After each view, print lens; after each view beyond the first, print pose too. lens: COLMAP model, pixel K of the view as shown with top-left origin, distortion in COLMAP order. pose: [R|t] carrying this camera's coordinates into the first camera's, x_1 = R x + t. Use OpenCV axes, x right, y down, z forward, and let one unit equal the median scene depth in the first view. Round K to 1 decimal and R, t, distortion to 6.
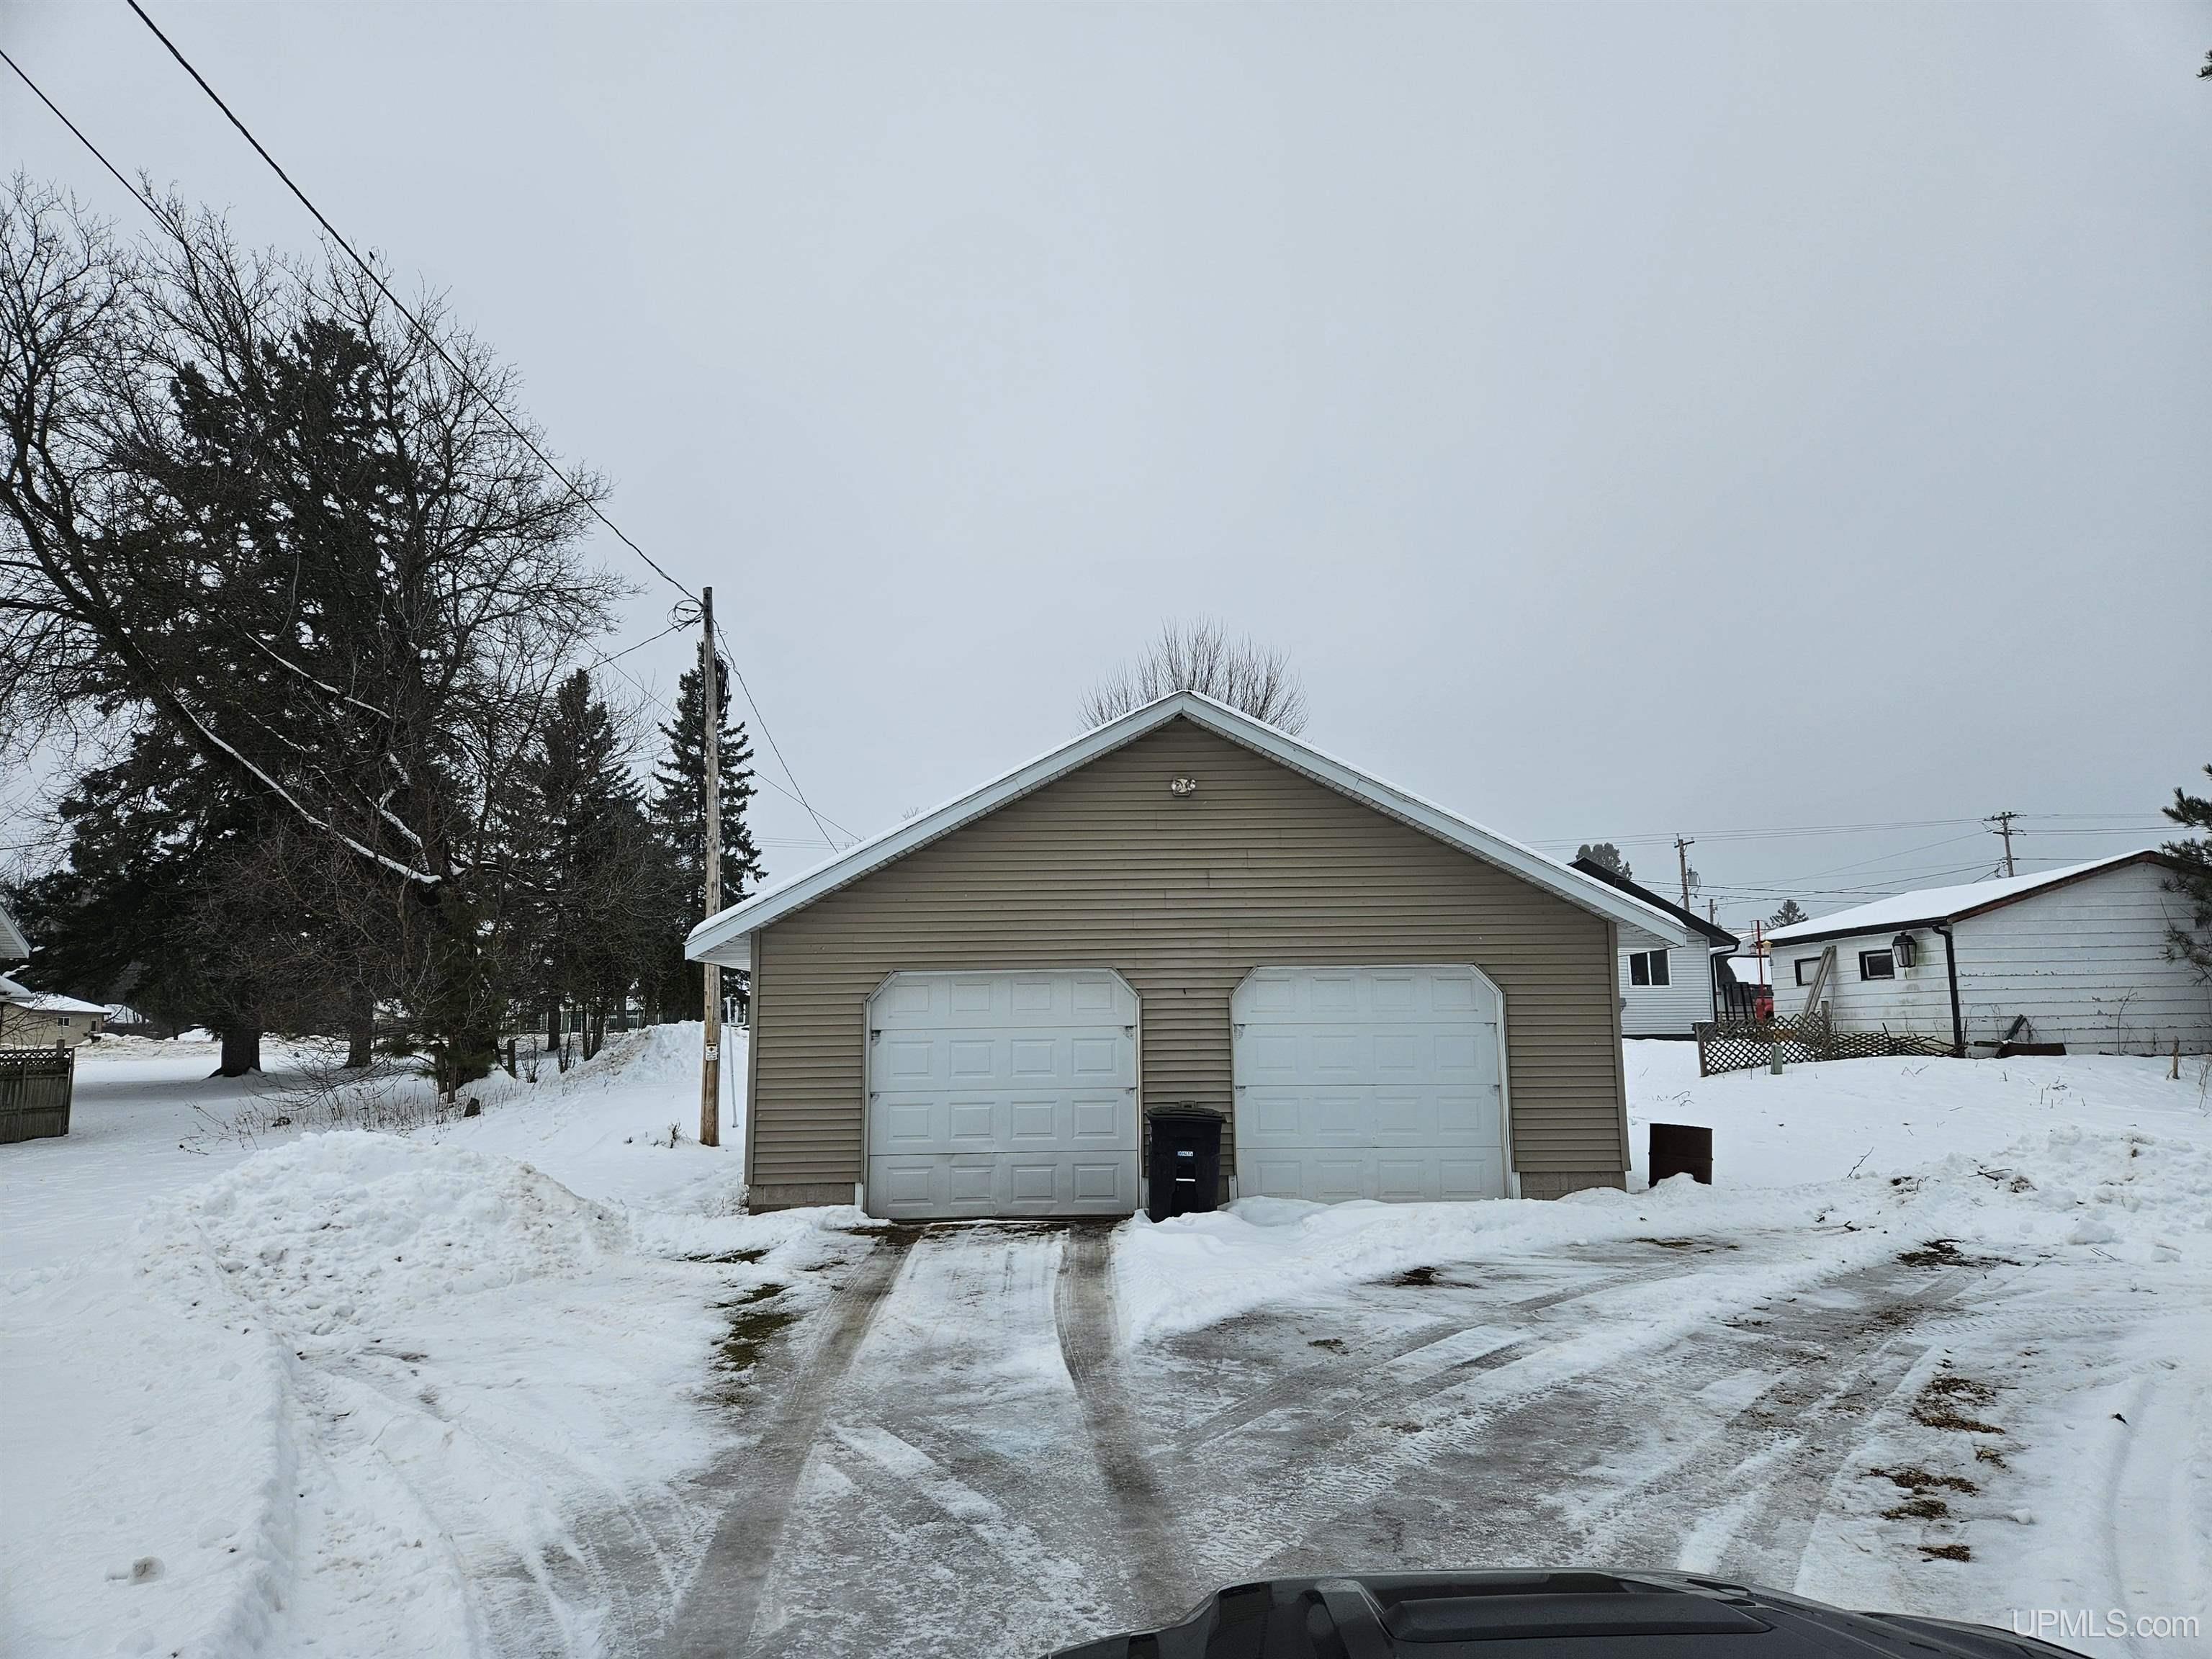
lens RADIAL K [[1464.2, 0, 1097.4], [0, 1464.2, 828.0], [0, 0, 1]] dist [0.083276, -0.071314]
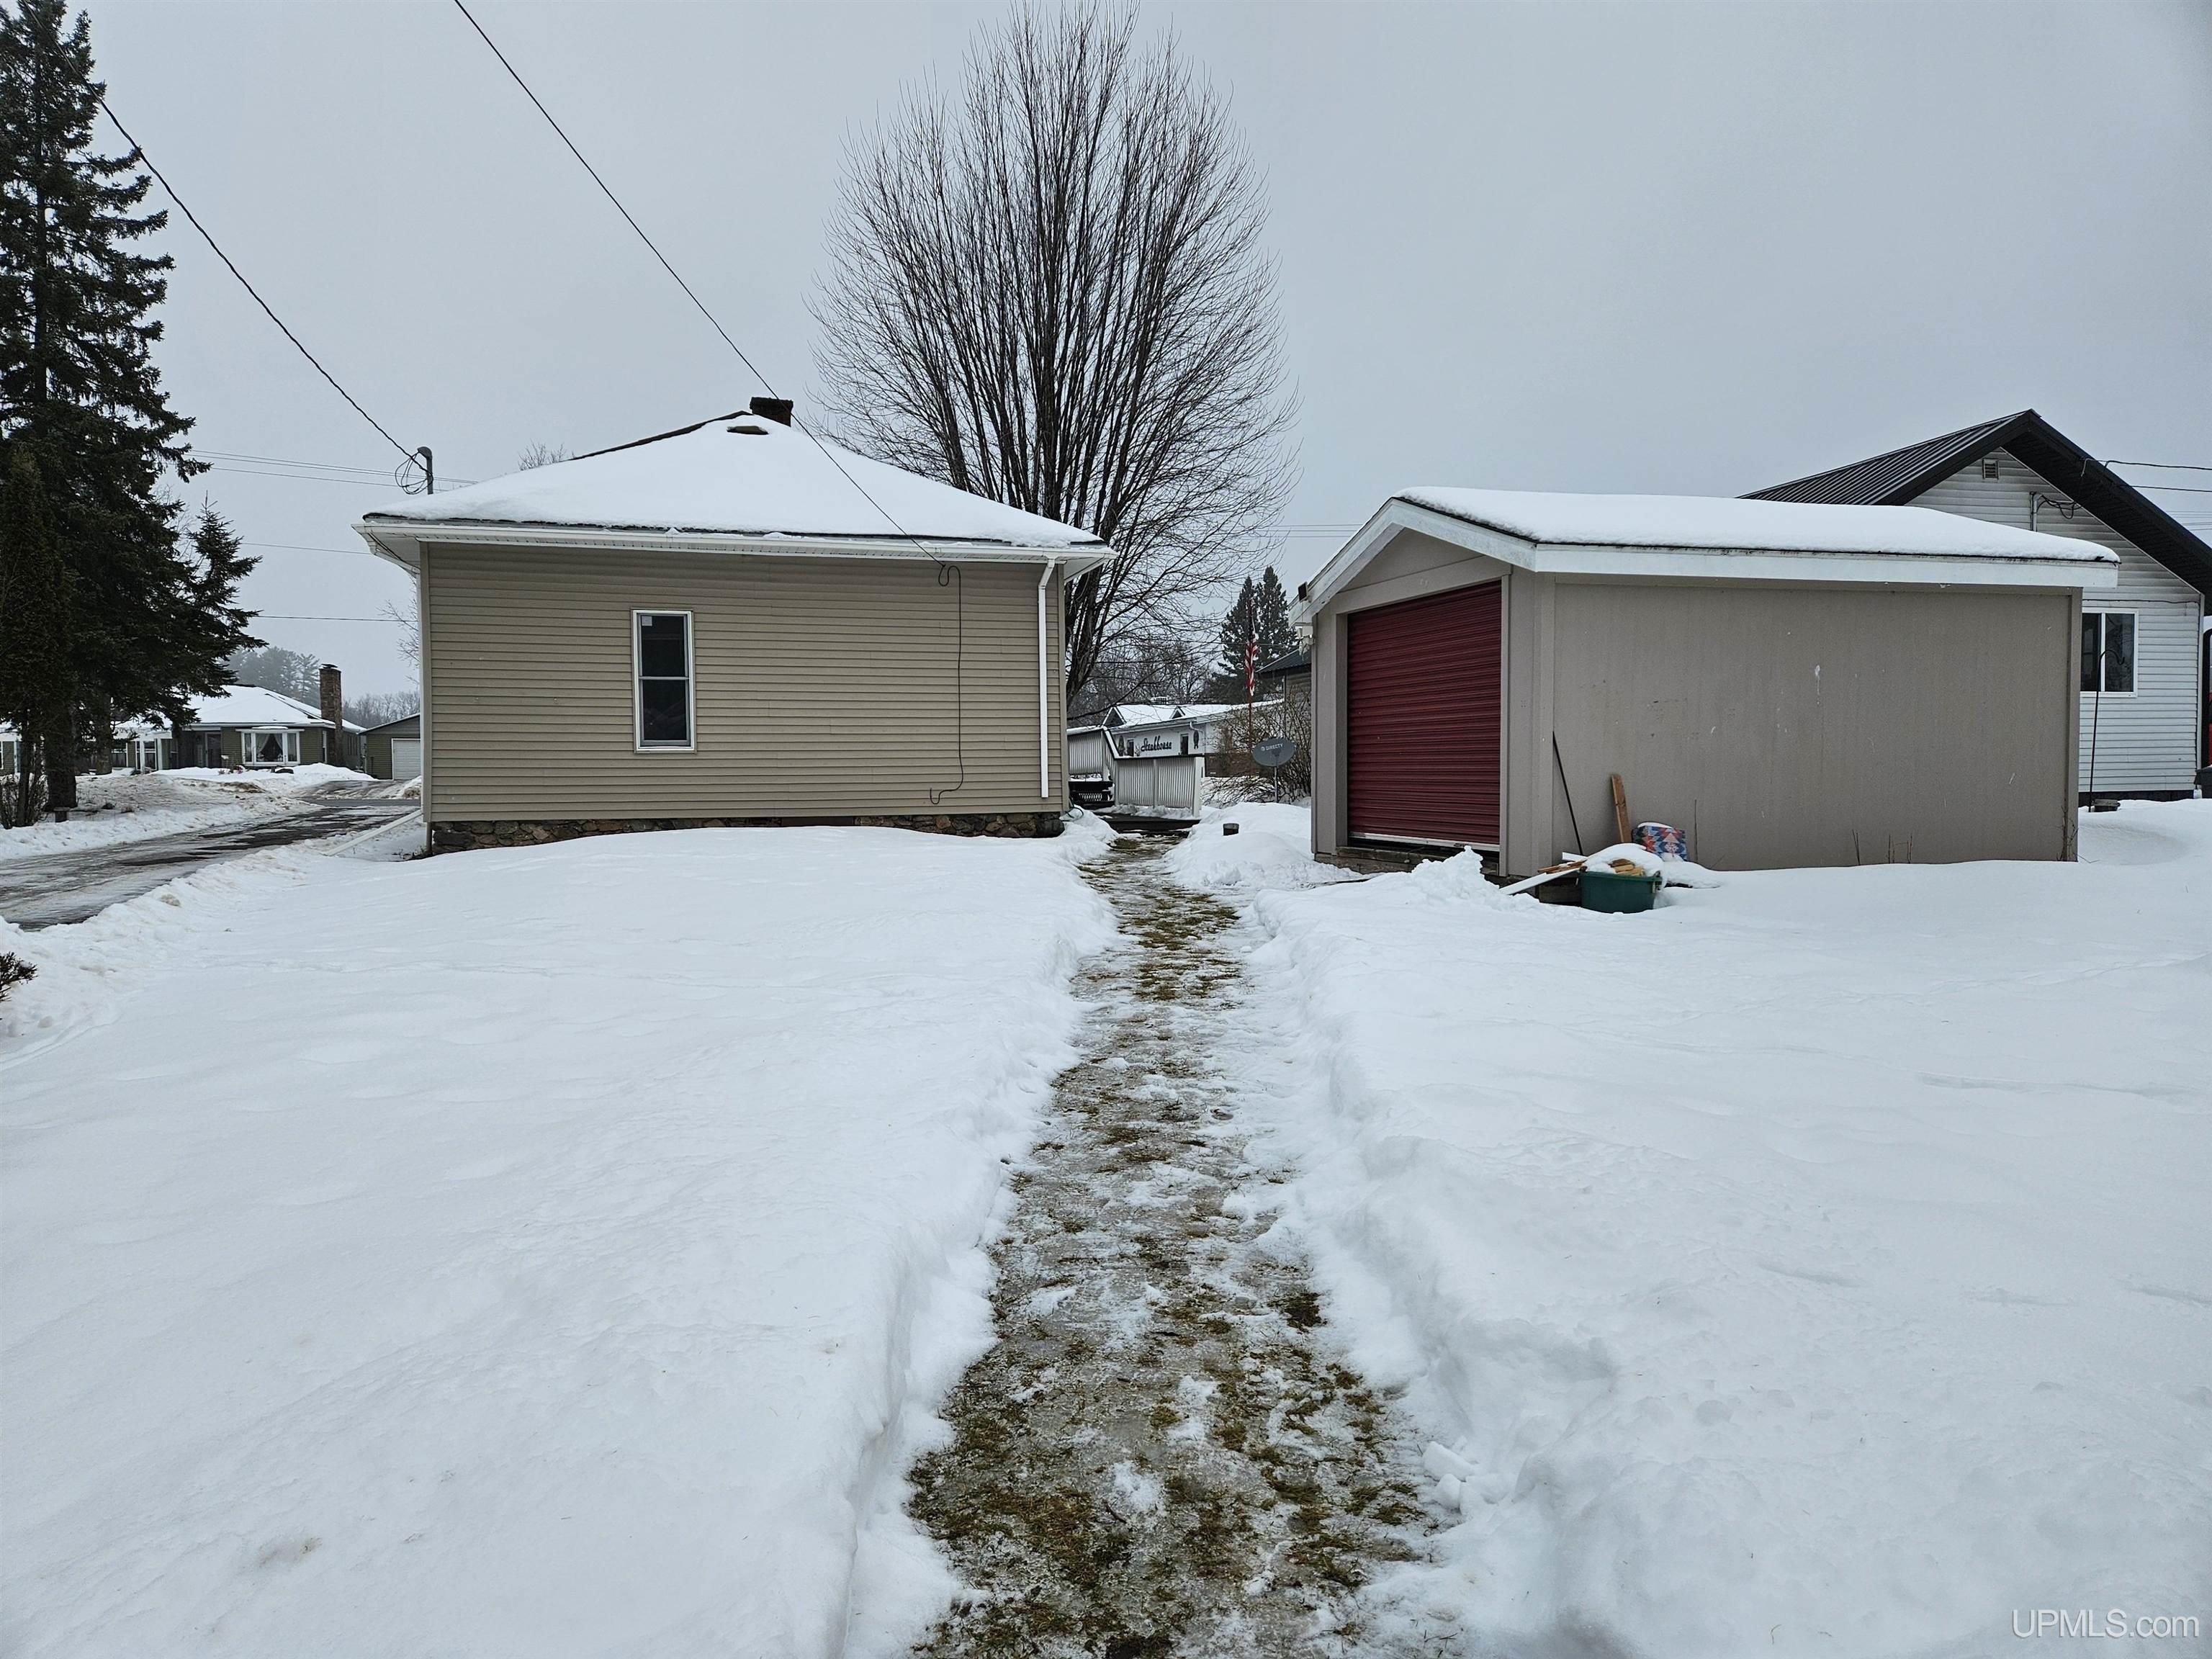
lens RADIAL K [[1464.2, 0, 1097.4], [0, 1464.2, 828.0], [0, 0, 1]] dist [0.083276, -0.071314]
pose [[0.977709, 0.000563, 0.209963, -0.036305], [-0.035381, 0.986138, 0.162113, 0.062828], [-0.206961, -0.165928, 0.964176, 0.448154]]
